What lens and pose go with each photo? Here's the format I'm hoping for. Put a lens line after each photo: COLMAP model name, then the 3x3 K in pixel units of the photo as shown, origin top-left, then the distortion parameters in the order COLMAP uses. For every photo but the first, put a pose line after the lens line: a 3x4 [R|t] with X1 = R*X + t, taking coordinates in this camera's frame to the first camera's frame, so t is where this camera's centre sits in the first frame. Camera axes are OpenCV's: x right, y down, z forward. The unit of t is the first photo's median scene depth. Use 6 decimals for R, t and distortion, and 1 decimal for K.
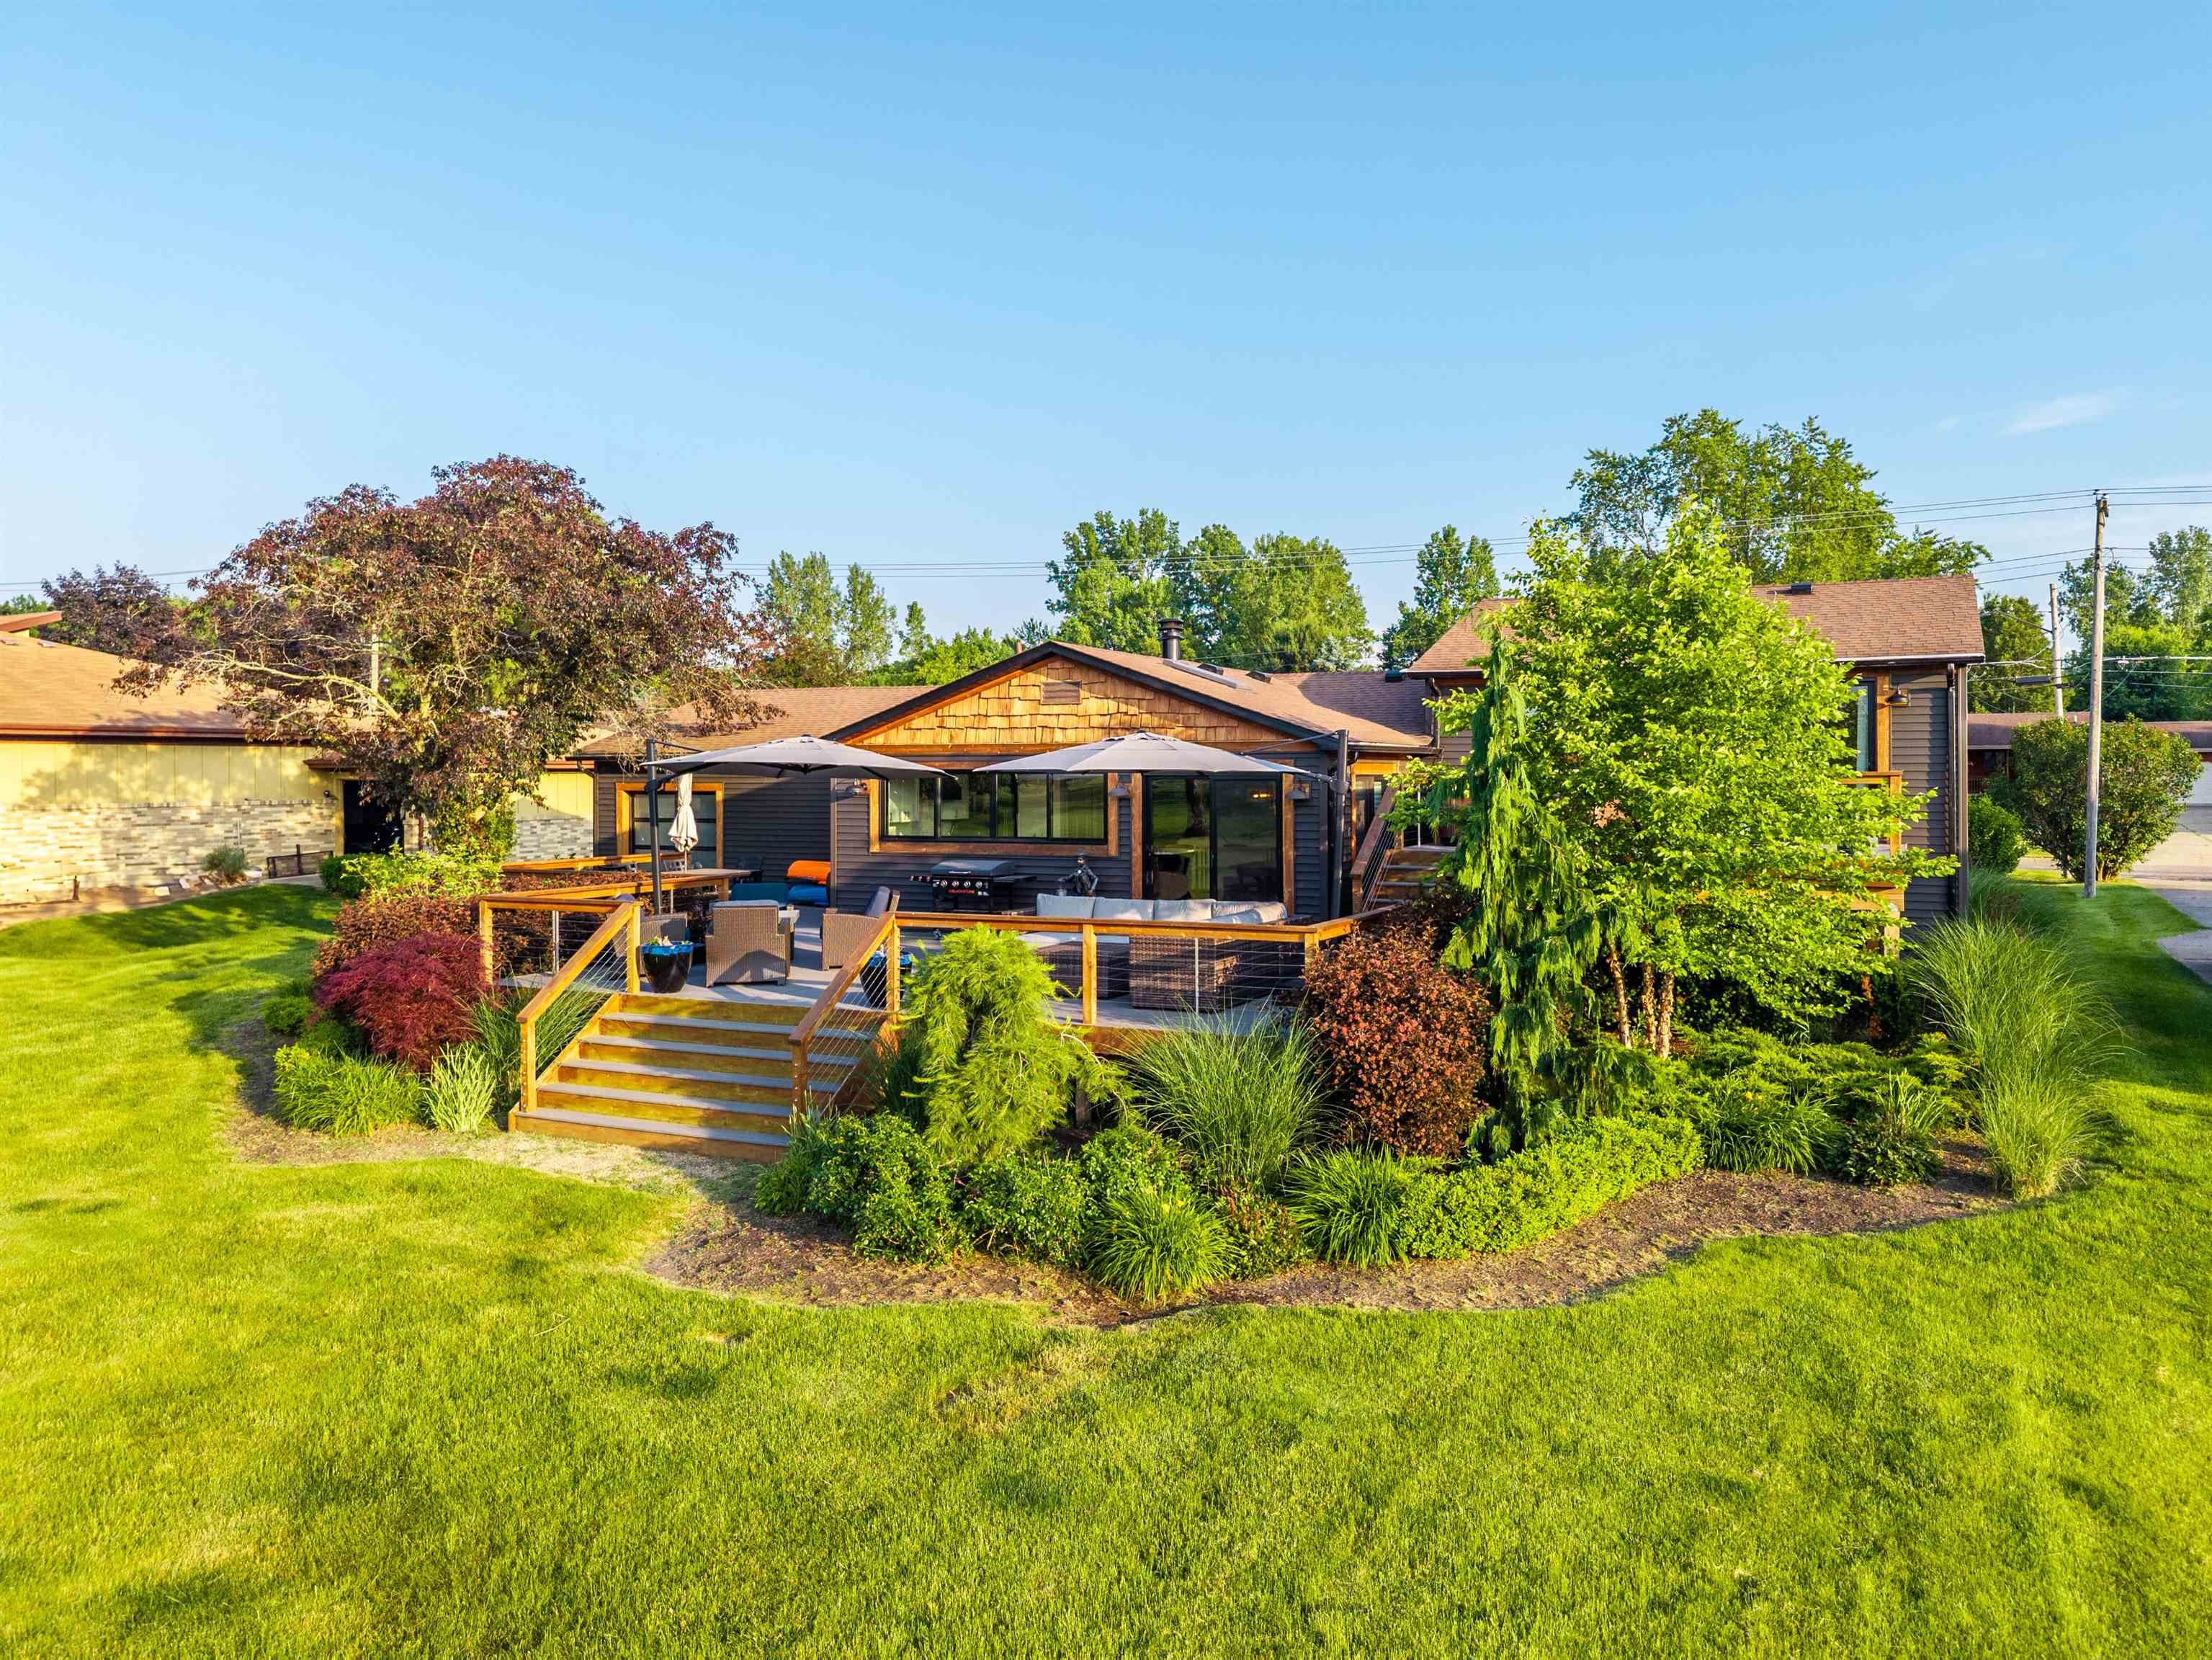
lens RADIAL K [[2218.5, 0, 1105.4], [0, 2218.5, 833.2], [0, 0, 1]] dist [0.043495, 0.000000]
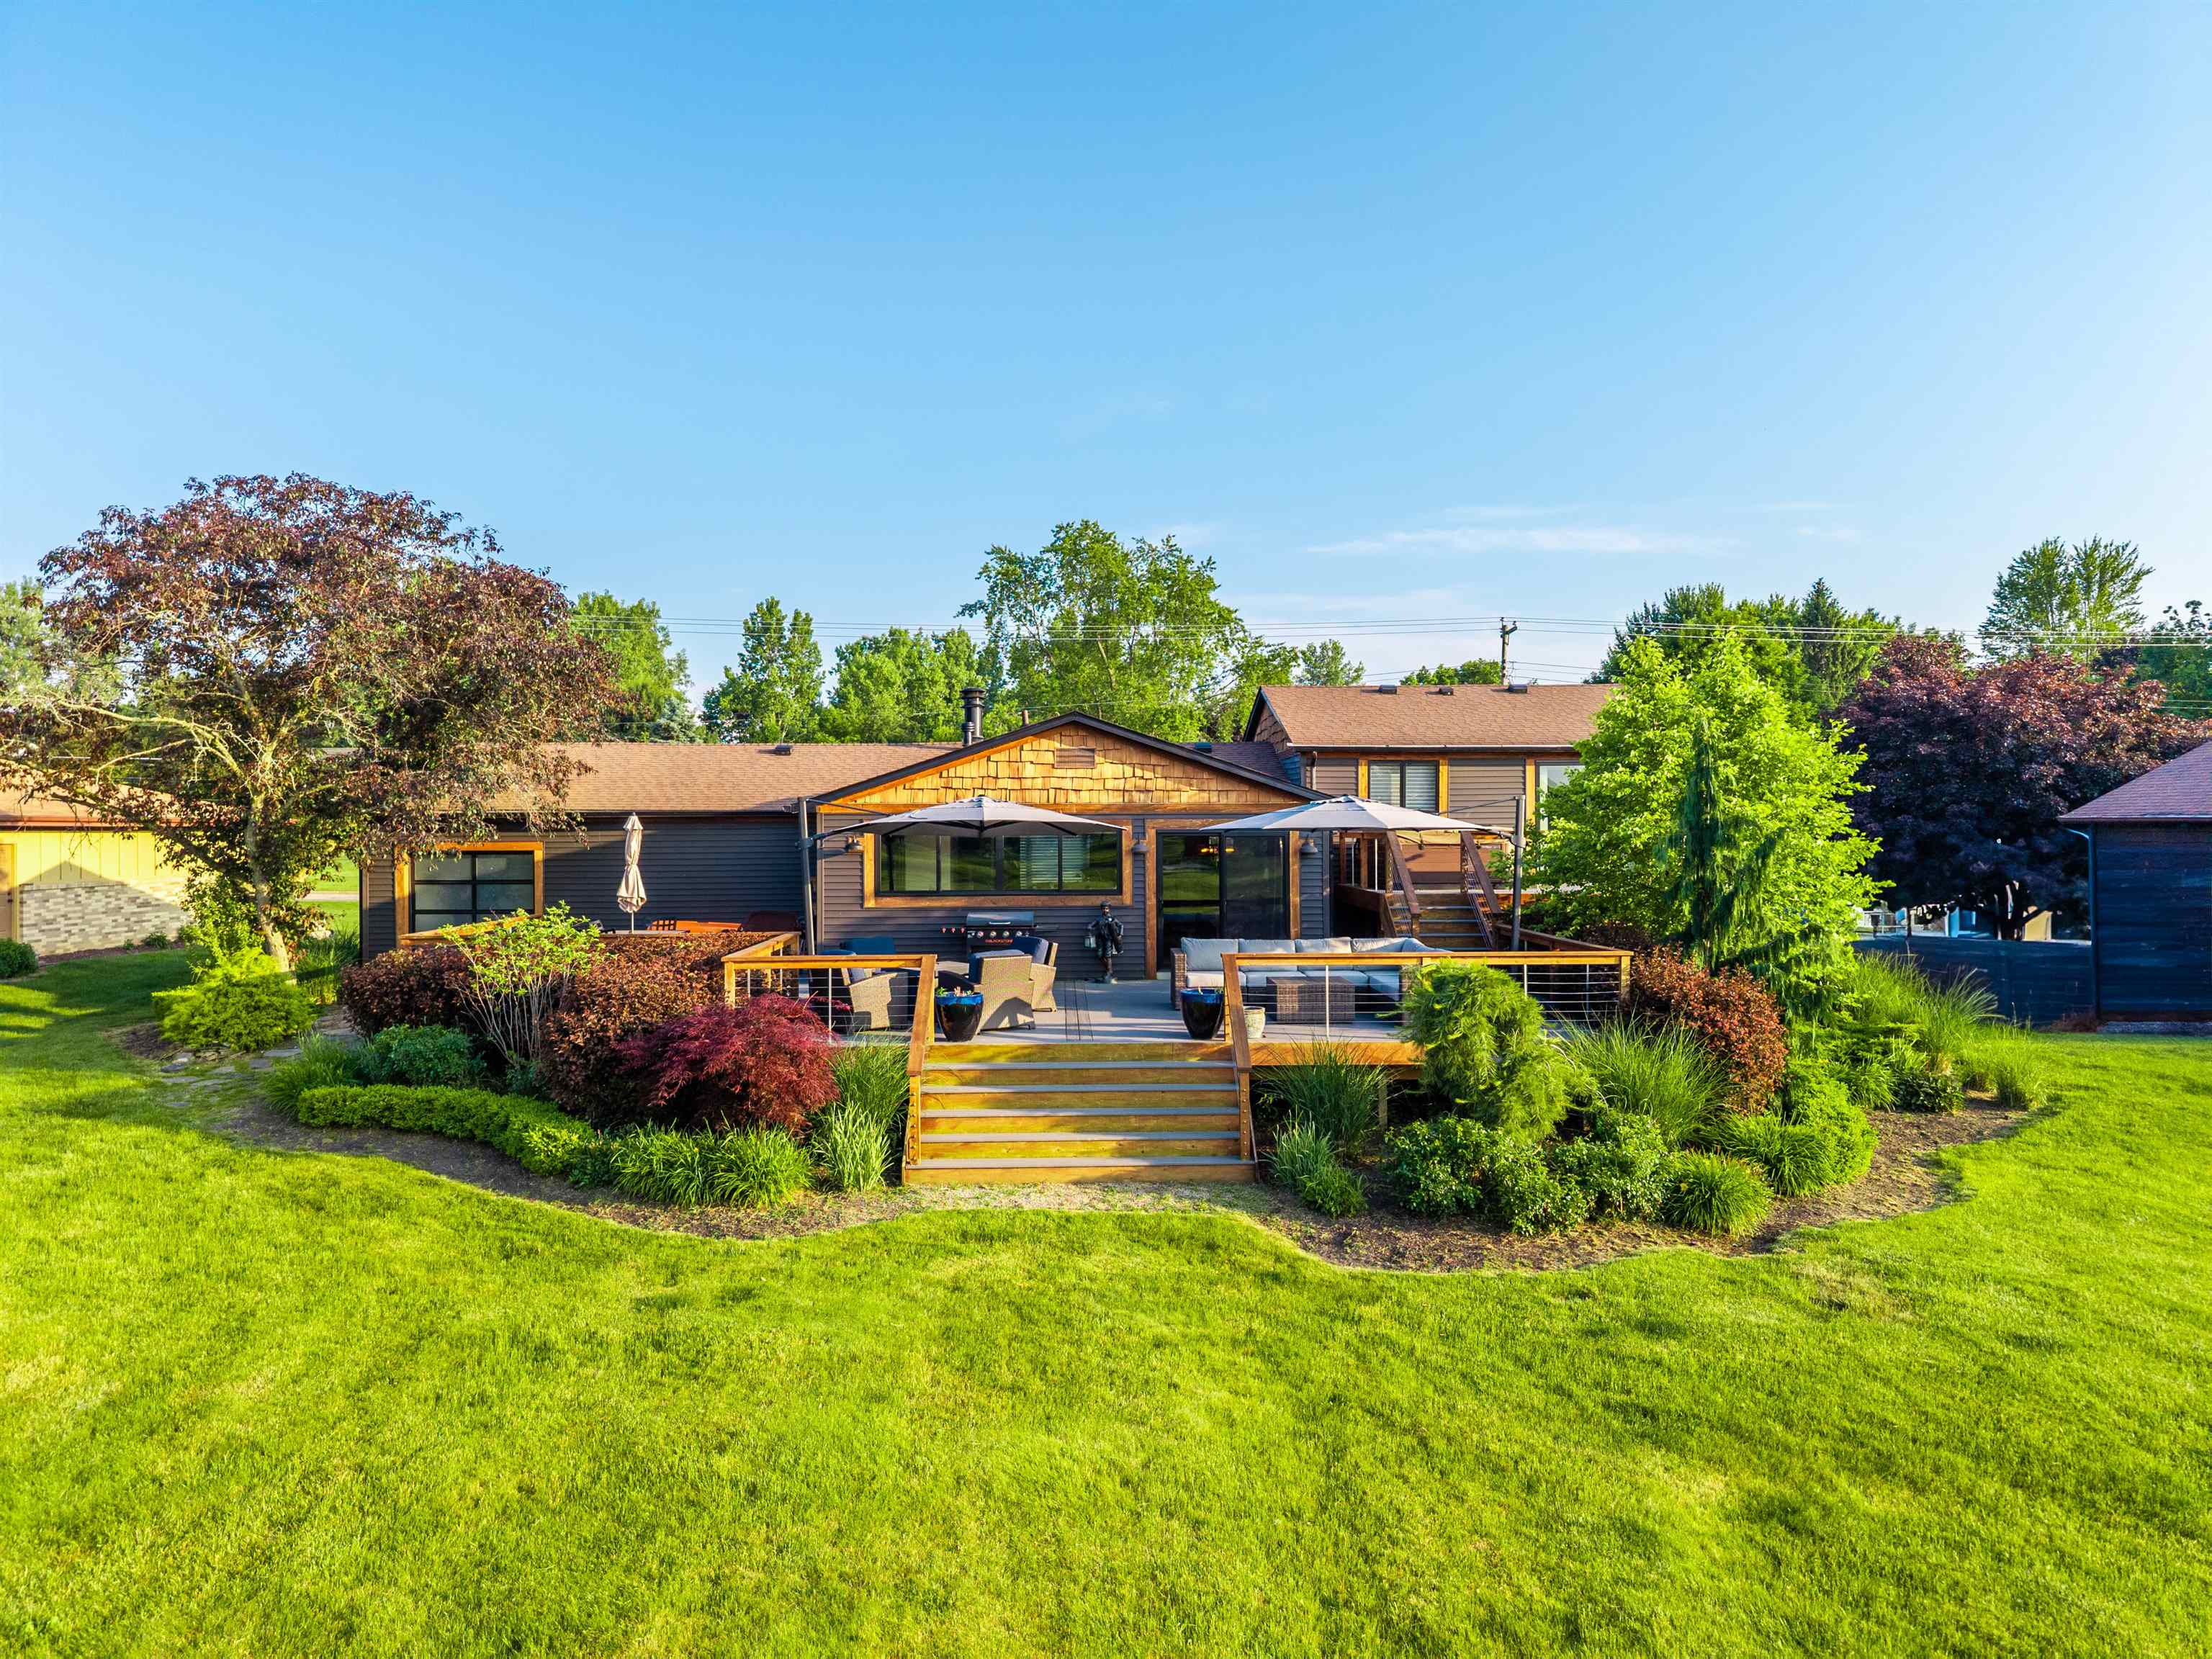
lens RADIAL K [[2218.2, 0, 1104.6], [0, 2218.2, 825.3], [0, 0, 1]] dist [0.043495, 0.000000]
pose [[0.786037, 0.000649, 0.618179, -0.685208], [0.017323, 0.999584, -0.023076, -0.004091], [-0.617936, 0.028847, 0.785699, 0.123614]]
